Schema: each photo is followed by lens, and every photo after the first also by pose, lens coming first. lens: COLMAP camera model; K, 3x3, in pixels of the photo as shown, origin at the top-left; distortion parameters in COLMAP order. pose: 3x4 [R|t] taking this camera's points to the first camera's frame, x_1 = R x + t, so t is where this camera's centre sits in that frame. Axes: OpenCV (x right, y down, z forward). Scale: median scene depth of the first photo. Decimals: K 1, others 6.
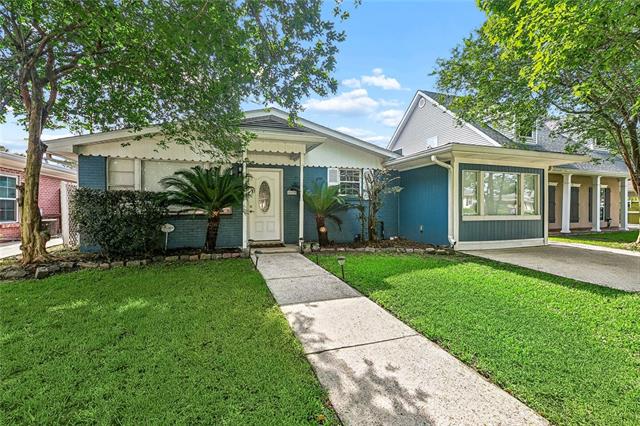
lens RADIAL K [[282.5, 0, 320.5], [0, 282.5, 212.2], [0, 0, 1]] dist [0.002657, 0.000325]
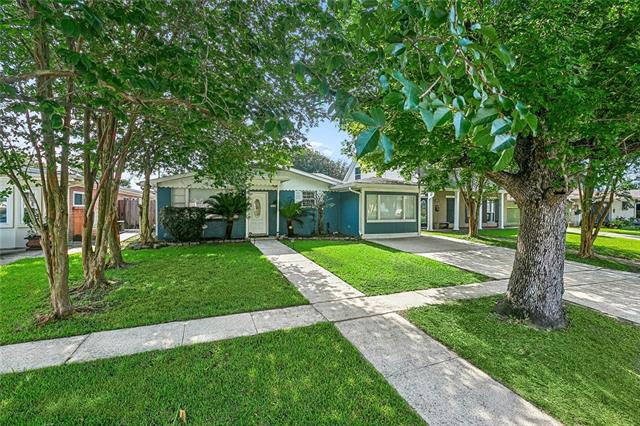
lens RADIAL K [[282.5, 0, 319.5], [0, 282.5, 211.0], [0, 0, 1]] dist [0.002657, 0.000325]
pose [[0.999186, 0.002526, 0.040250, 0.123962], [-0.002388, 0.999991, -0.003468, -0.037343], [-0.040258, 0.003369, 0.999184, -0.814740]]
